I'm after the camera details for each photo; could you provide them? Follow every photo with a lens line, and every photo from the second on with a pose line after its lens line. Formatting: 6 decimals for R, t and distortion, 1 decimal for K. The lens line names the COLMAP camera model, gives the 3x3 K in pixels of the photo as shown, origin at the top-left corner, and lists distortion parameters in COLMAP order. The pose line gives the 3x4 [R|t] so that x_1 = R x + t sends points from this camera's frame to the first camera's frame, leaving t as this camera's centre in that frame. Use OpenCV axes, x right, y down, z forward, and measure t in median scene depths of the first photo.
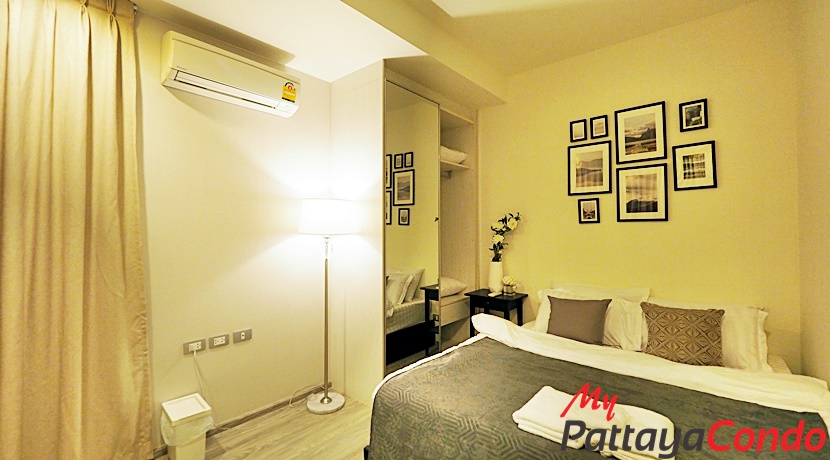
lens RADIAL K [[353.7, 0, 412.2], [0, 353.7, 228.8], [0, 0, 1]] dist [-0.001738, -0.000043]
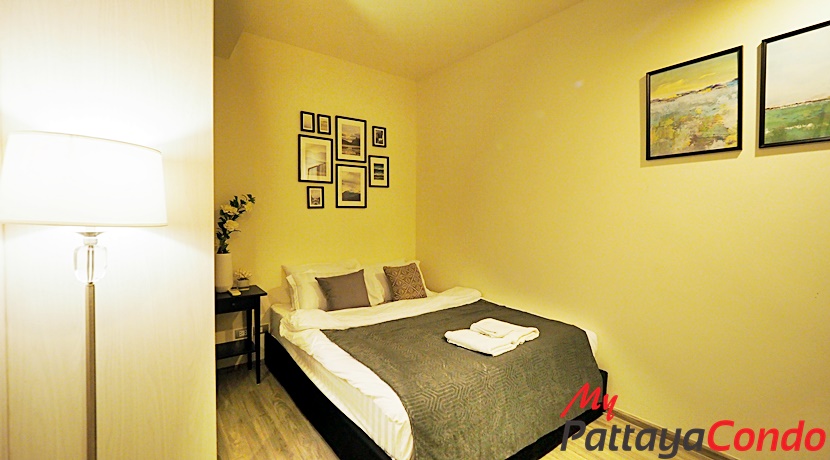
lens RADIAL K [[353.7, 0, 412.7], [0, 353.7, 221.8], [0, 0, 1]] dist [-0.001738, -0.000043]
pose [[0.209557, -0.020553, 0.977580, -0.563714], [-0.007887, 0.999711, 0.022709, -0.001844], [-0.977765, -0.012469, 0.209334, 0.502301]]
